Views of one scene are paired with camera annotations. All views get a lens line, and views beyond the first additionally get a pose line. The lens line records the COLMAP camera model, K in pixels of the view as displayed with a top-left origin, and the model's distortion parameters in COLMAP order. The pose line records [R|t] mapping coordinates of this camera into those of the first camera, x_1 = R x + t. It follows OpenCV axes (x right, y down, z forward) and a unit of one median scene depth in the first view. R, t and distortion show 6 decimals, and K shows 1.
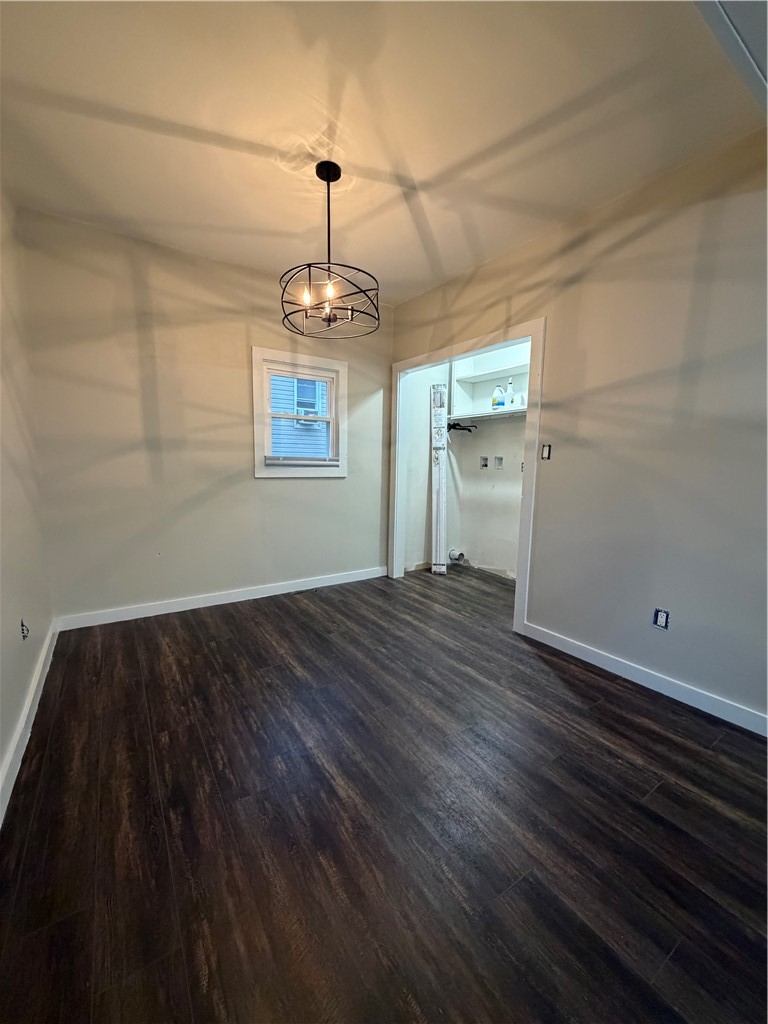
lens RADIAL K [[409.7, 0, 381.6], [0, 409.7, 508.9], [0, 0, 1]] dist [0.000929, 0.000416]
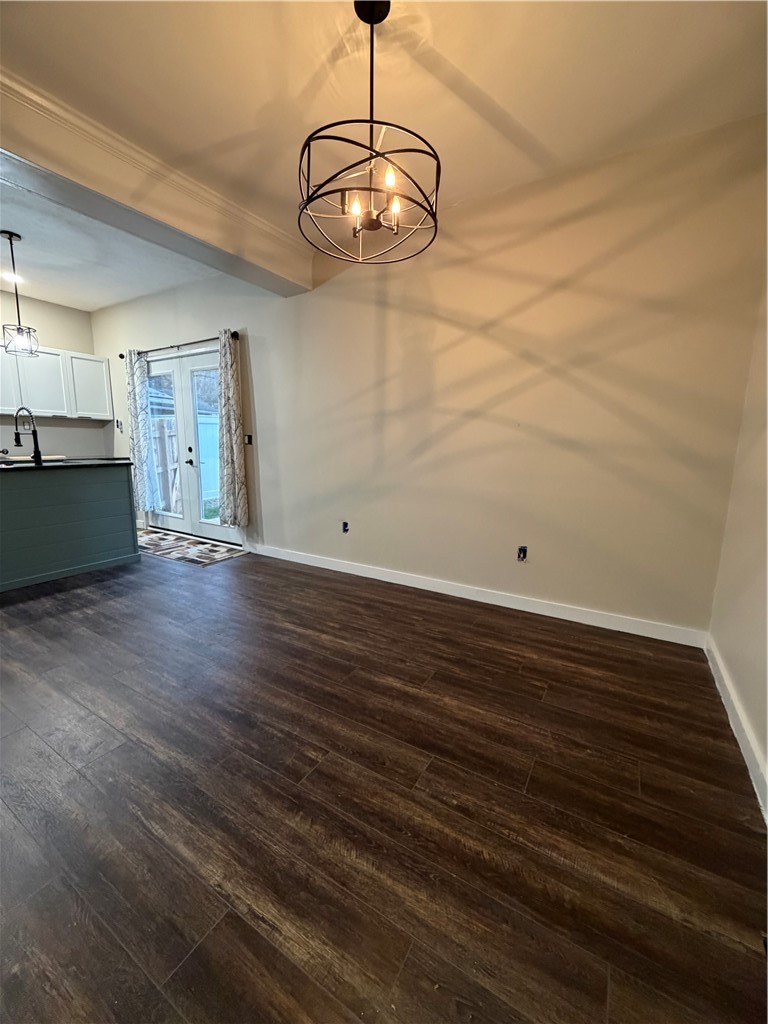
lens RADIAL K [[409.7, 0, 384.2], [0, 409.7, 507.1], [0, 0, 1]] dist [0.000929, 0.000416]
pose [[-0.902278, 0.043263, -0.428979, 0.171317], [-0.074316, 0.964457, 0.253575, -0.172037], [0.424702, 0.260675, -0.866993, 1.709634]]
